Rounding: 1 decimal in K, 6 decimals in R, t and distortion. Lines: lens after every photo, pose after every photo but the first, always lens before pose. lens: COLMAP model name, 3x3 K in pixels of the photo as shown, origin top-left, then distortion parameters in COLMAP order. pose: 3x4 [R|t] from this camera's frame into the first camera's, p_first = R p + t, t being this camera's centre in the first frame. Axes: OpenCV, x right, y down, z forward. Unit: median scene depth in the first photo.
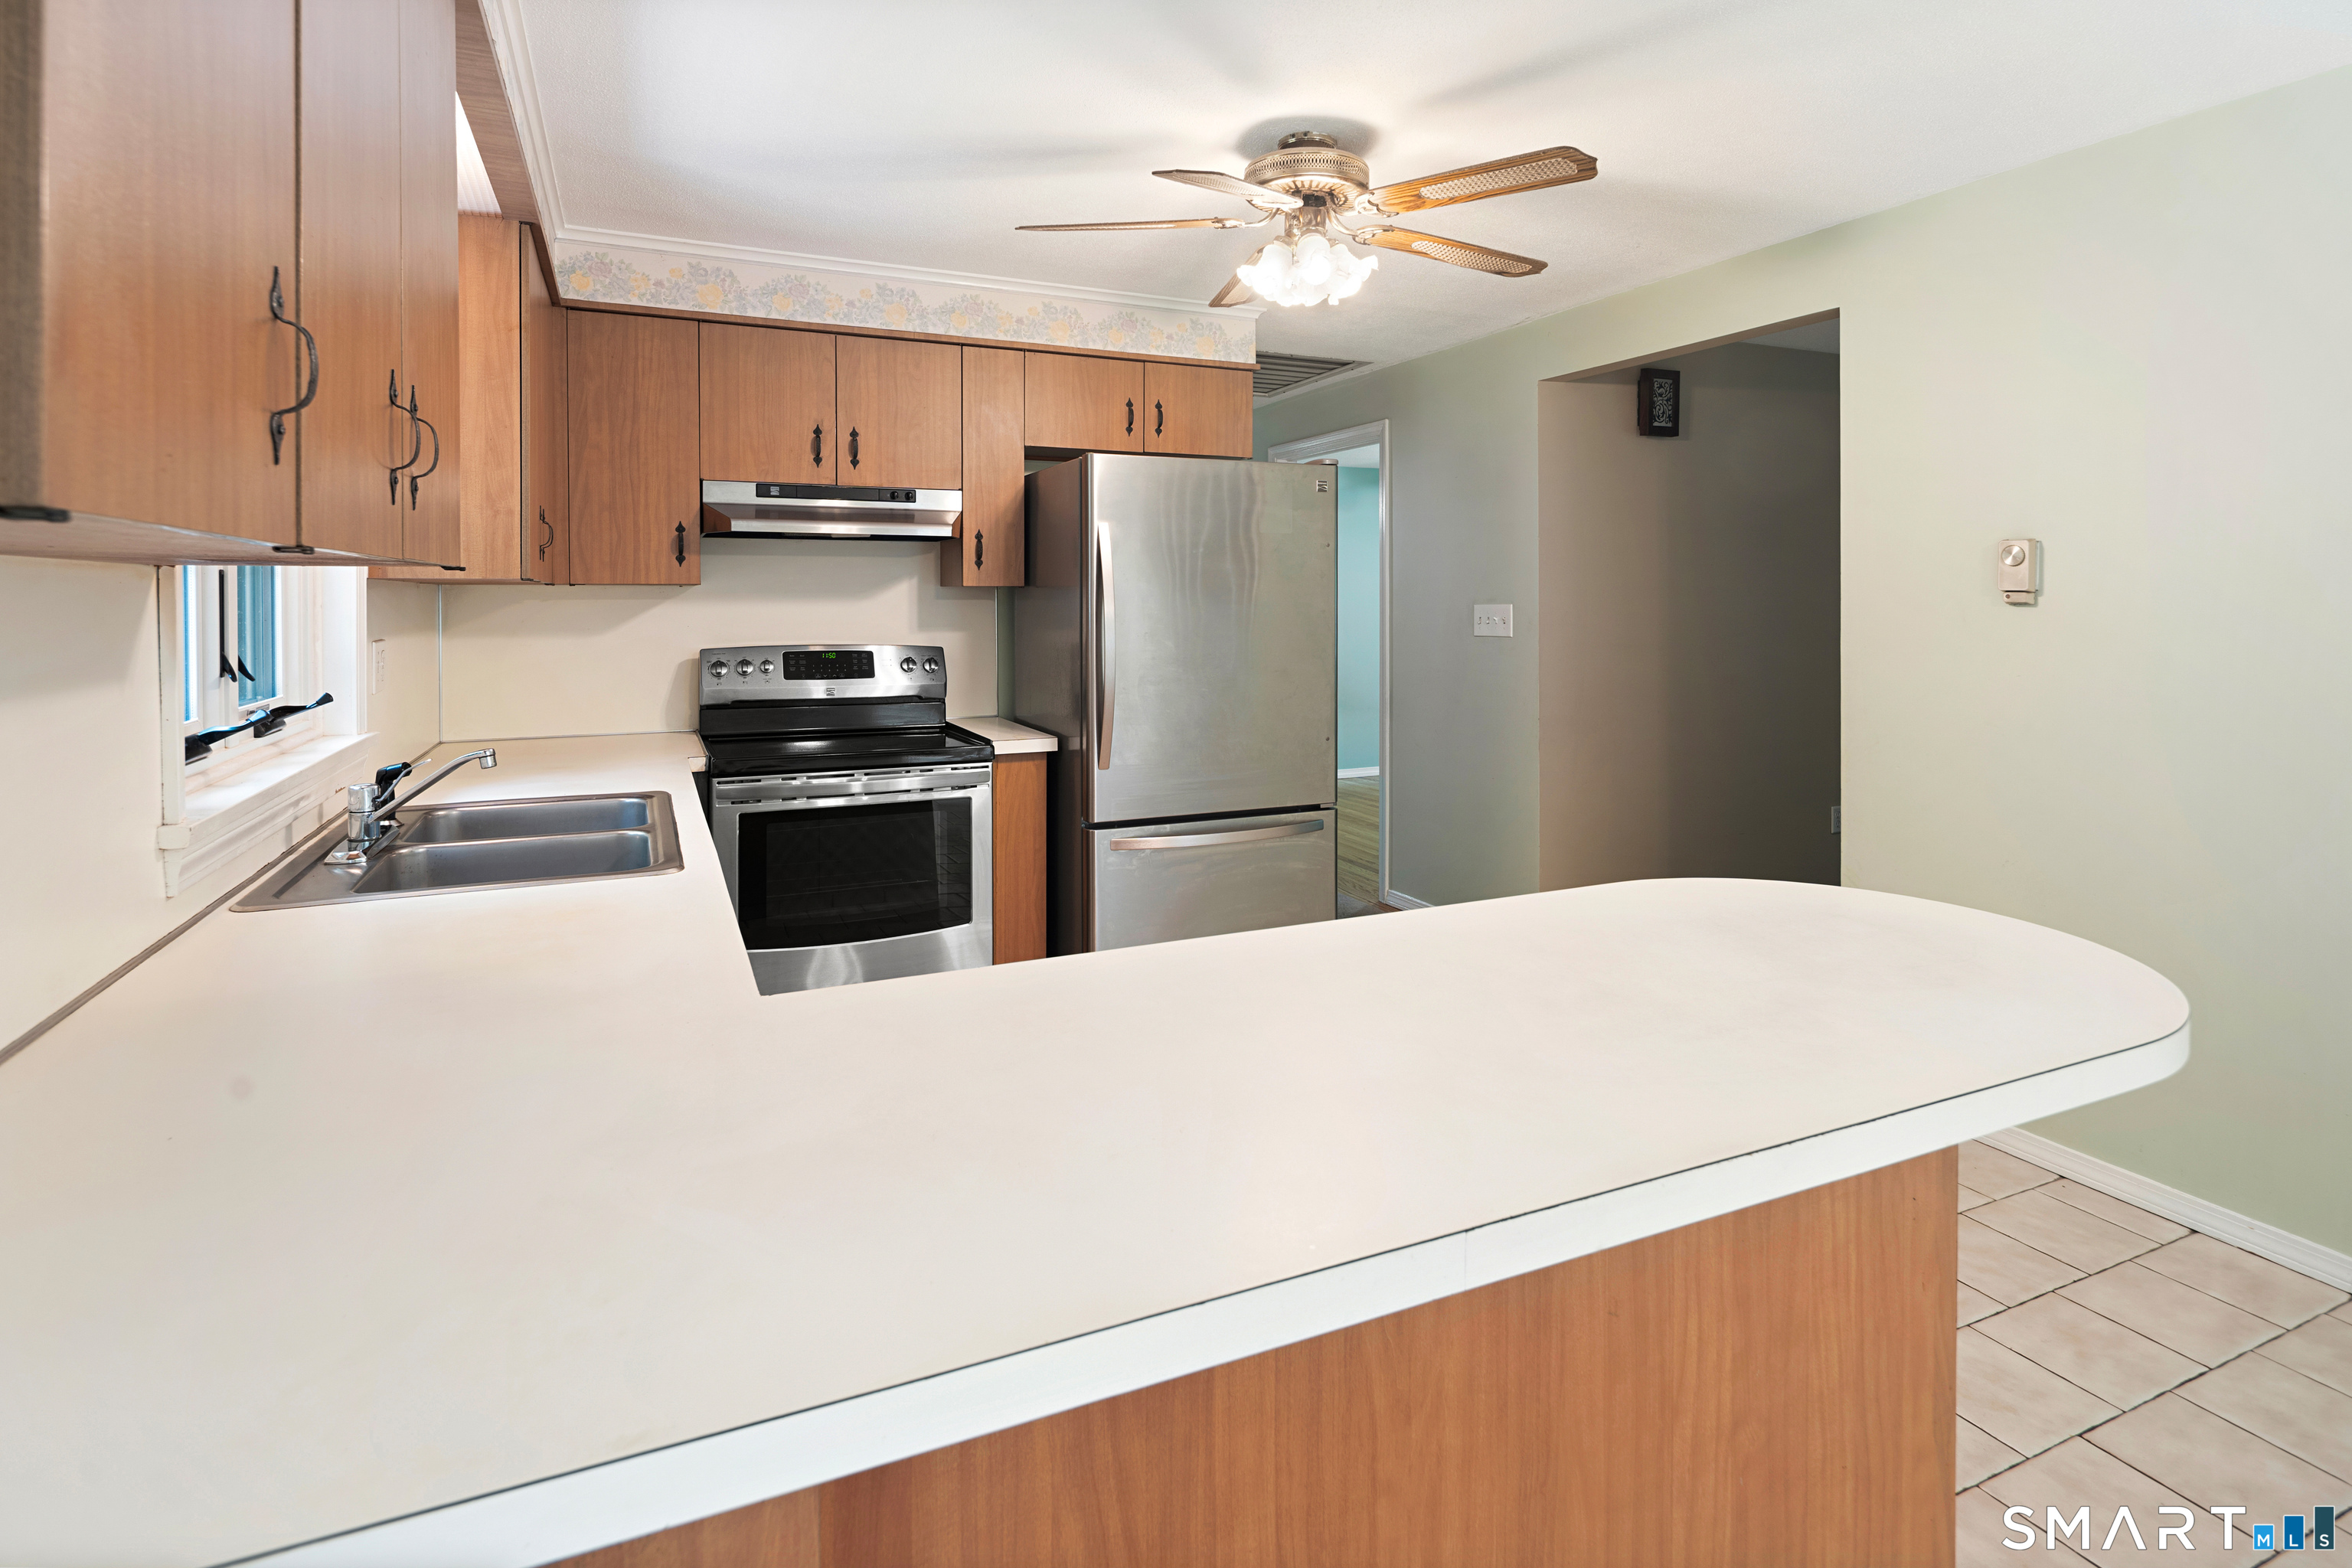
lens RADIAL K [[1169.8, 0, 1173.9], [0, 1169.8, 610.9], [0, 0, 1]] dist [0.000624, -0.000222]
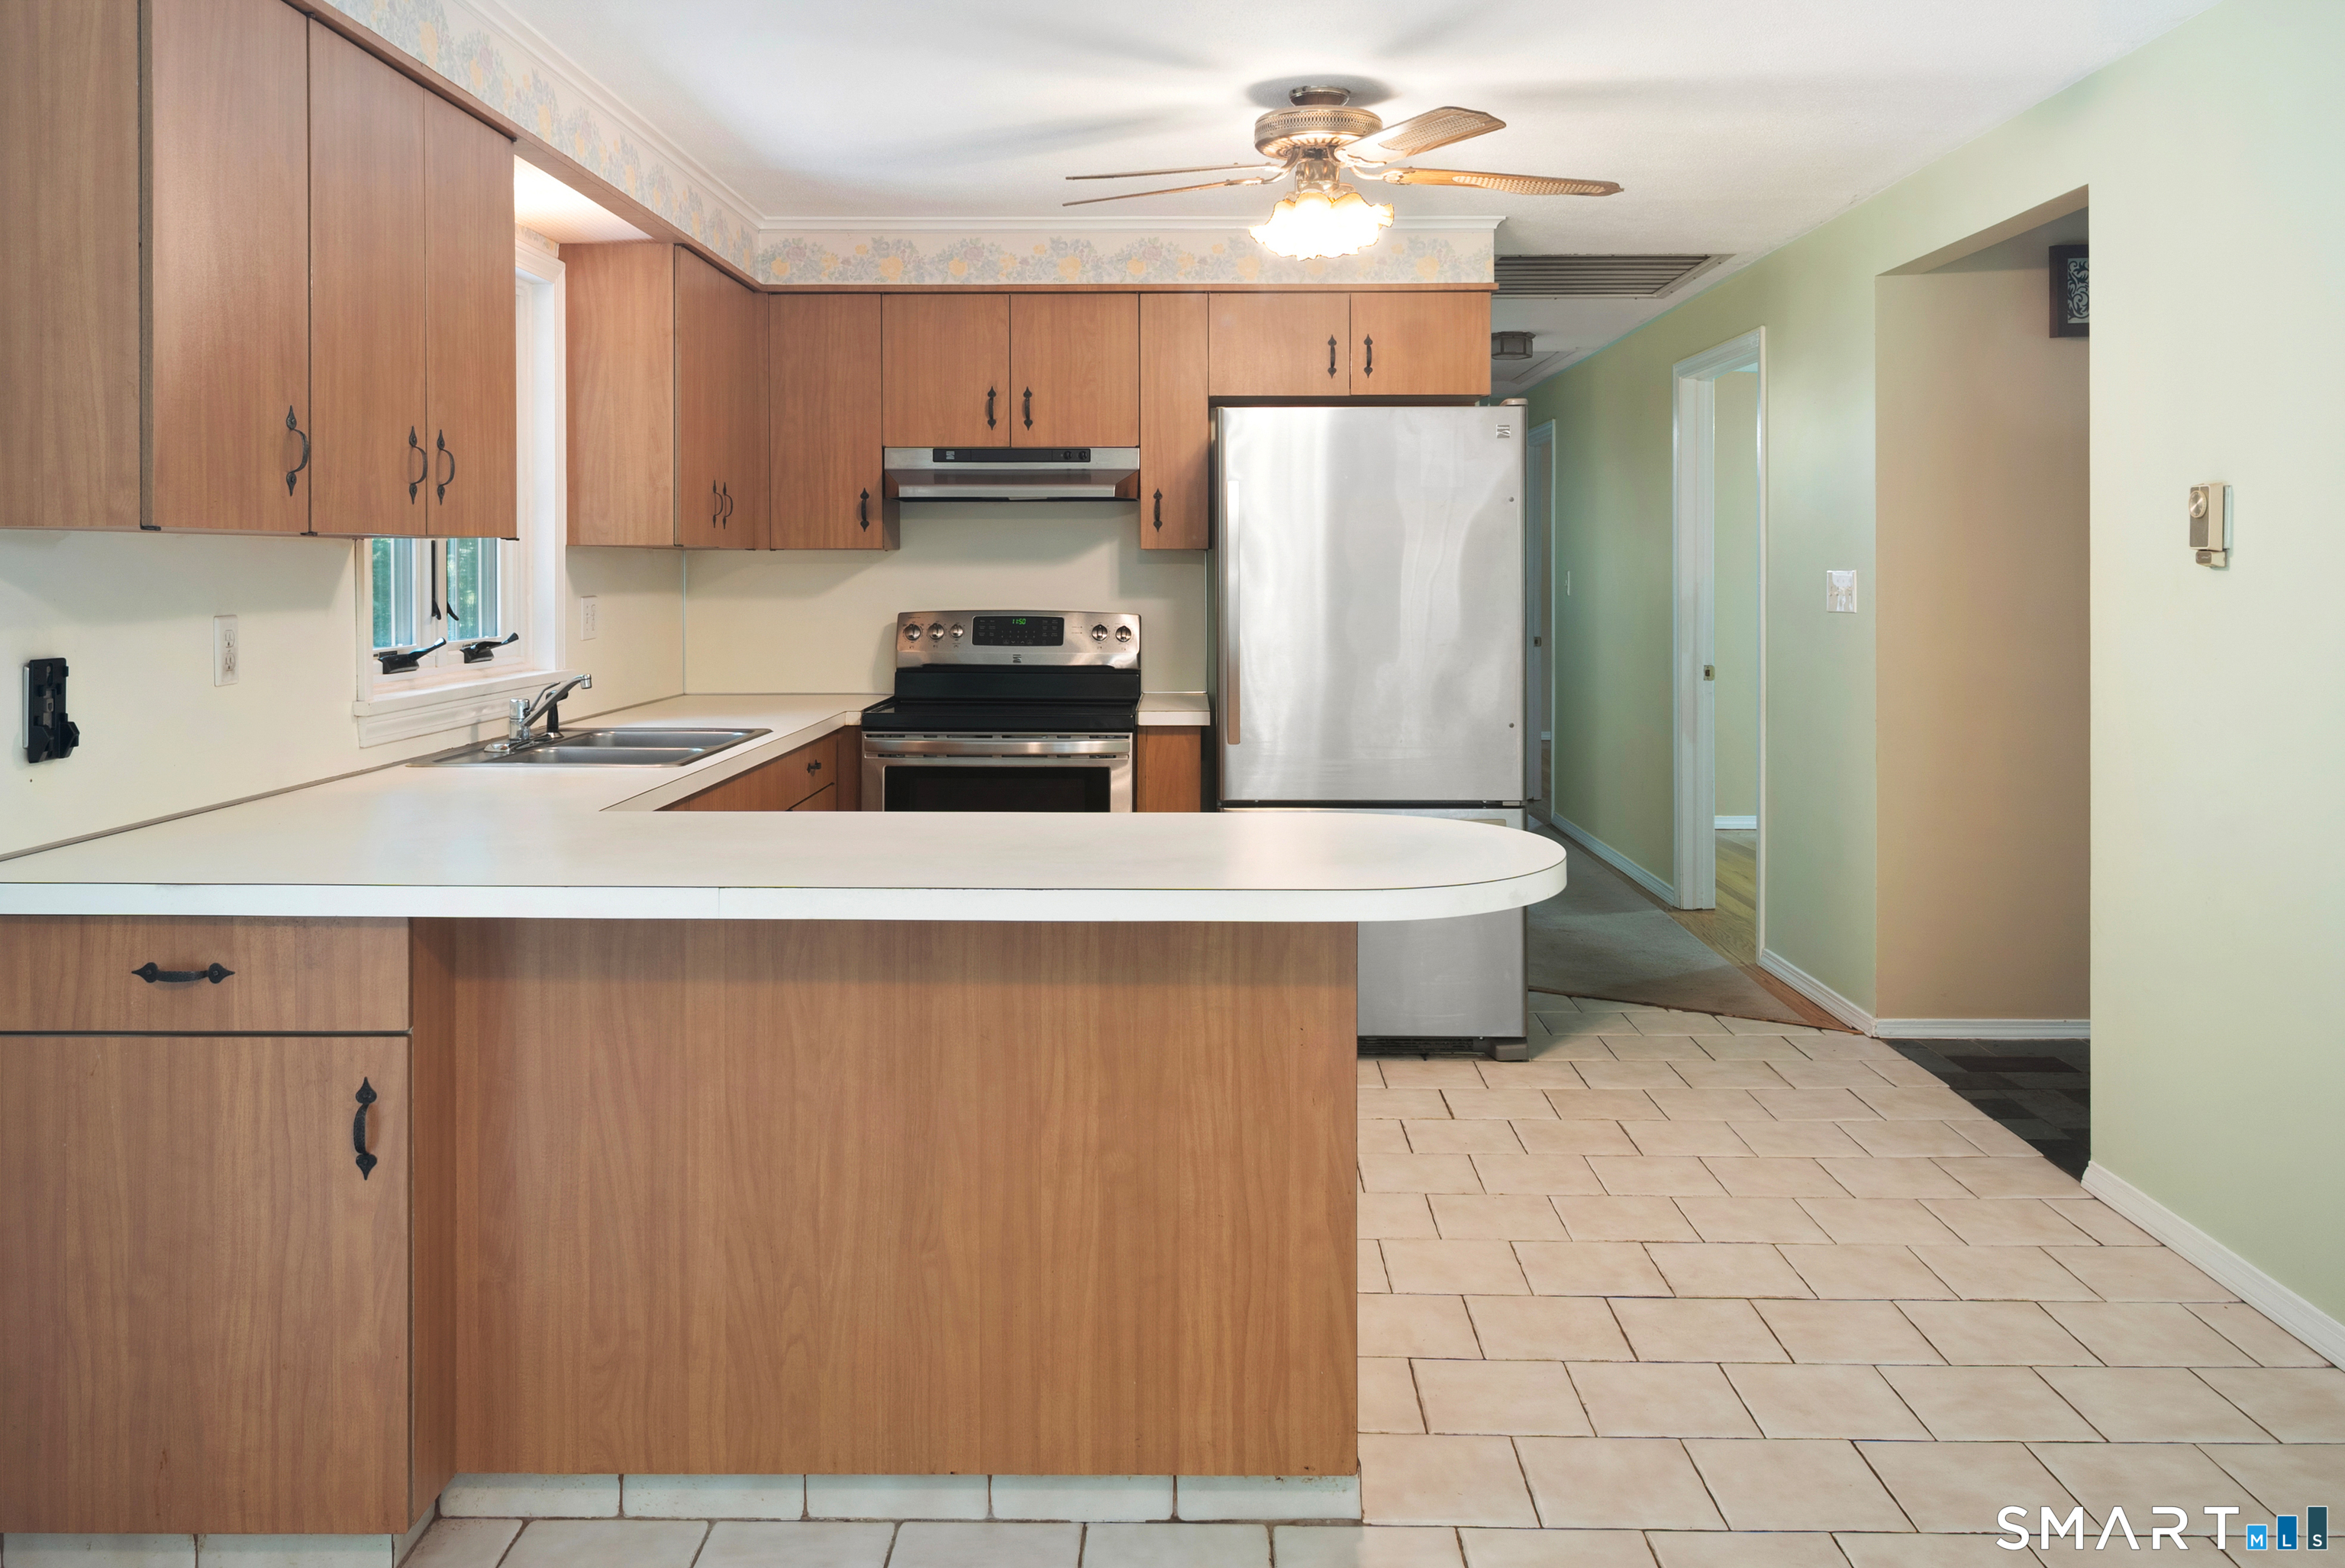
lens RADIAL K [[1756.4, 0, 1165.9], [0, 1756.4, 568.1], [0, 0, 1]] dist [0.002435, -0.001660]
pose [[0.904139, -0.000005, -0.427238, 0.490544], [-0.004113, 0.999954, -0.008715, 0.007036], [0.427218, 0.009637, 0.904097, -0.296207]]
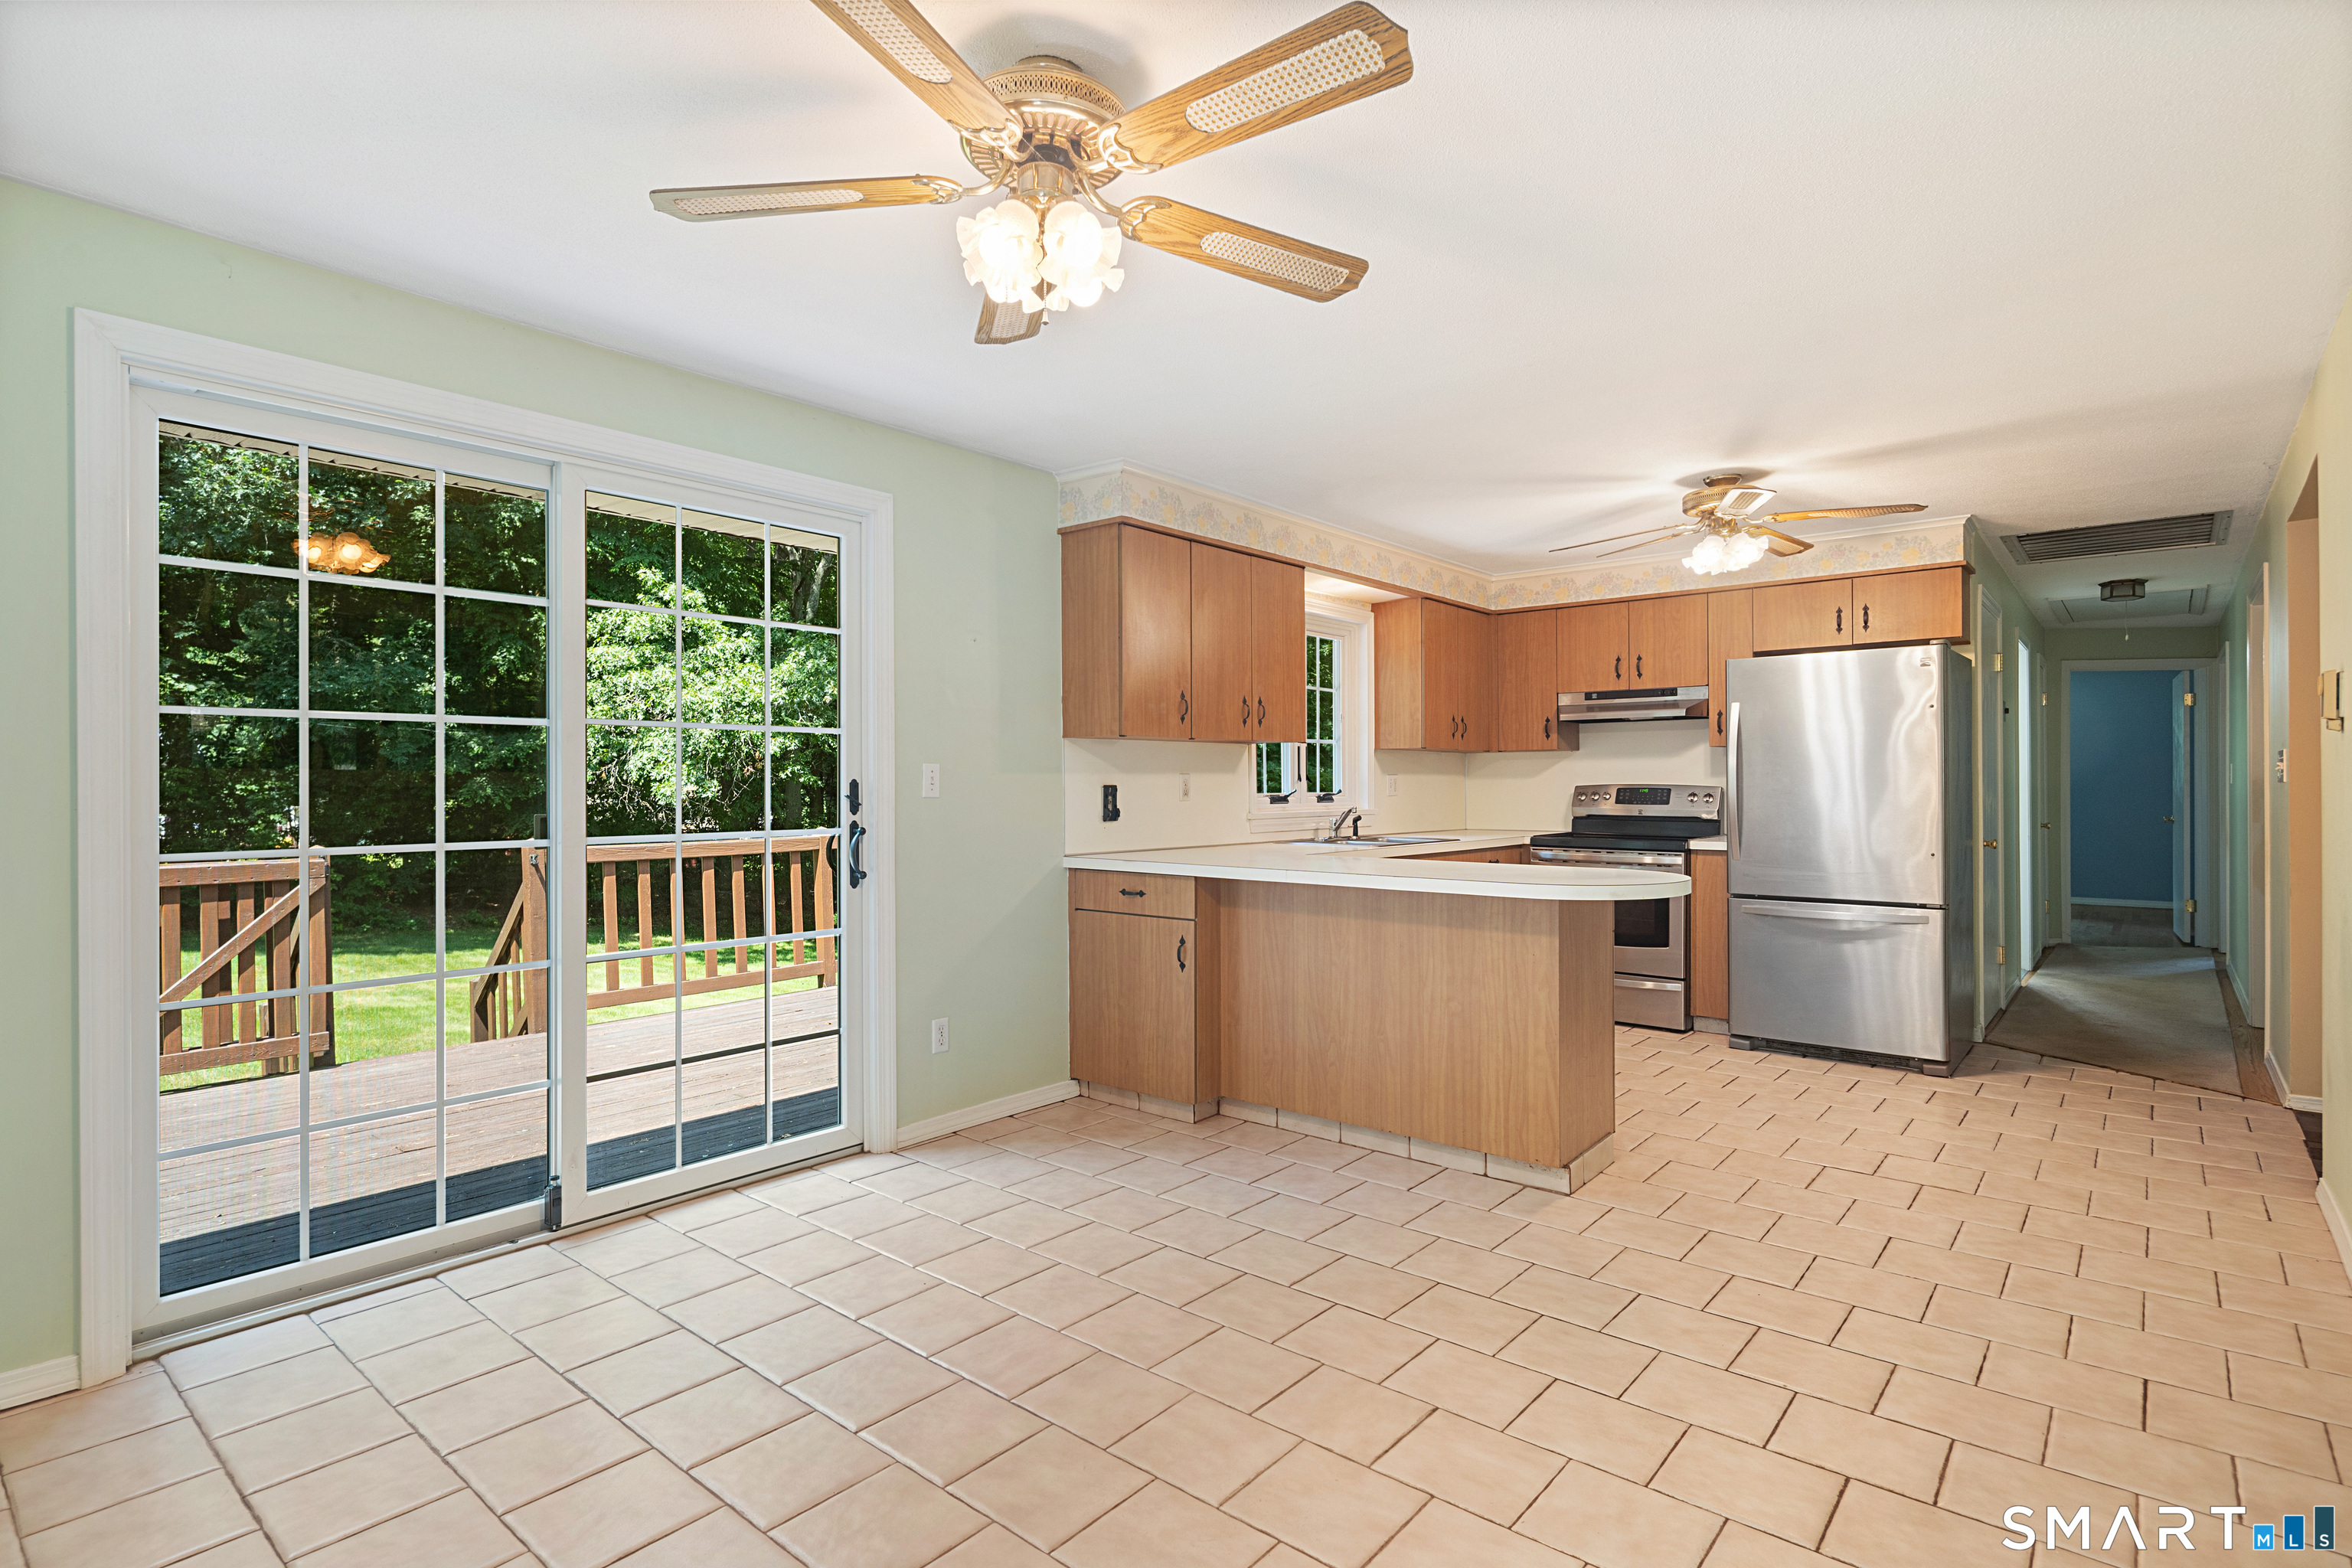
lens RADIAL K [[1139.7, 0, 1176.0], [0, 1139.7, 784.0], [0, 0, 1]] dist [0.000060, -0.000154]
pose [[0.426365, -0.001897, -0.904549, 0.998856], [-0.006123, 0.999969, -0.004983, 0.045915], [0.904530, 0.007663, 0.426340, -0.330934]]
